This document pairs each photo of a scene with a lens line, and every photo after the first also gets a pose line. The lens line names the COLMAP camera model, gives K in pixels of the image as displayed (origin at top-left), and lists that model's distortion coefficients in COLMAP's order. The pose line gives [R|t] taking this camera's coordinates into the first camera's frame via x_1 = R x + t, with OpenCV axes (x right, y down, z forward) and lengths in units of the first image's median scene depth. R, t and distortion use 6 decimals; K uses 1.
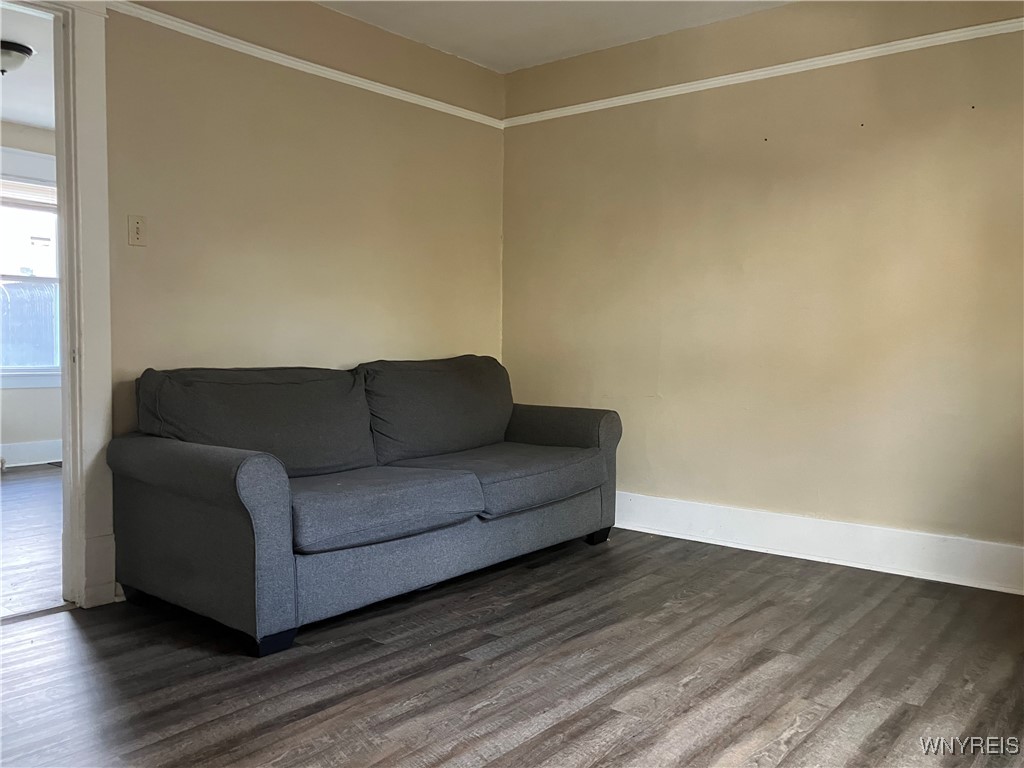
lens RADIAL K [[860.5, 0, 520.7], [0, 860.5, 383.4], [0, 0, 1]] dist [0.020225, -0.016733]
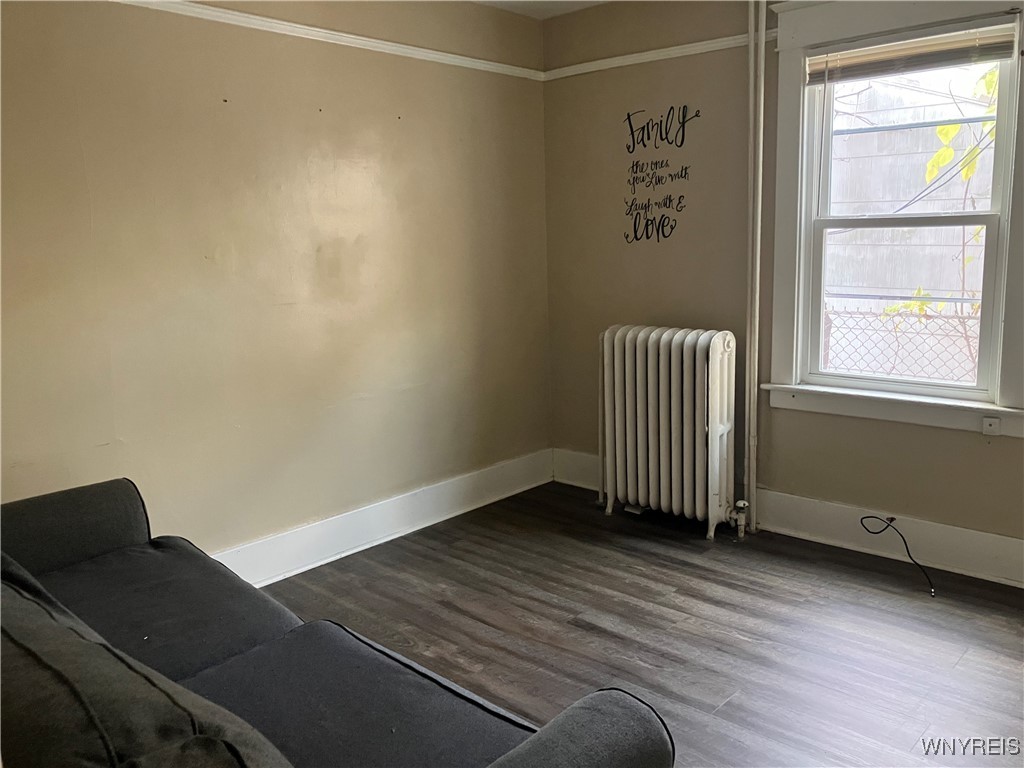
lens RADIAL K [[860.5, 0, 515.6], [0, 860.5, 381.9], [0, 0, 1]] dist [0.020225, -0.016733]
pose [[0.068460, -0.187985, 0.979783, -0.726779], [0.077891, 0.980097, 0.182603, -0.202589], [-0.994609, 0.063816, 0.081740, 0.895854]]
